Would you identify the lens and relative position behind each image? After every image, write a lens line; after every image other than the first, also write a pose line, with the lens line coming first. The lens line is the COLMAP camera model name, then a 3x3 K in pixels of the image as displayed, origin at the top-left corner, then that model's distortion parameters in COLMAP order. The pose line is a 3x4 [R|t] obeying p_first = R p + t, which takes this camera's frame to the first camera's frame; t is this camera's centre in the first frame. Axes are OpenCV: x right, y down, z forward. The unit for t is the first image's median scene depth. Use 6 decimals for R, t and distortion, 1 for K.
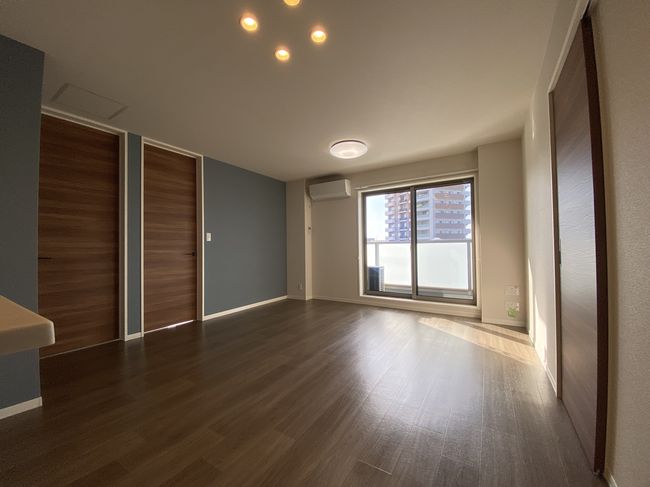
lens RADIAL K [[262.2, 0, 323.7], [0, 262.2, 241.4], [0, 0, 1]] dist [-0.032177, -0.001882]
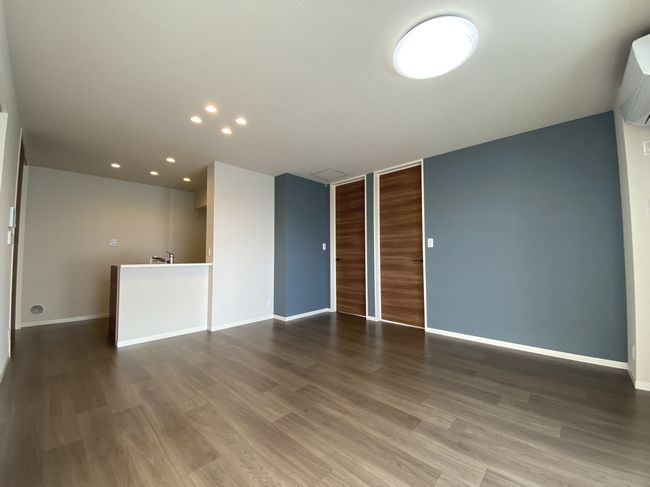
lens RADIAL K [[262.2, 0, 324.8], [0, 262.2, 245.9], [0, 0, 1]] dist [-0.032177, -0.001882]
pose [[-0.212977, -0.035870, -0.976399, 0.583253], [0.019696, 0.998965, -0.040995, 0.026748], [0.976859, -0.027962, -0.212050, 0.886791]]
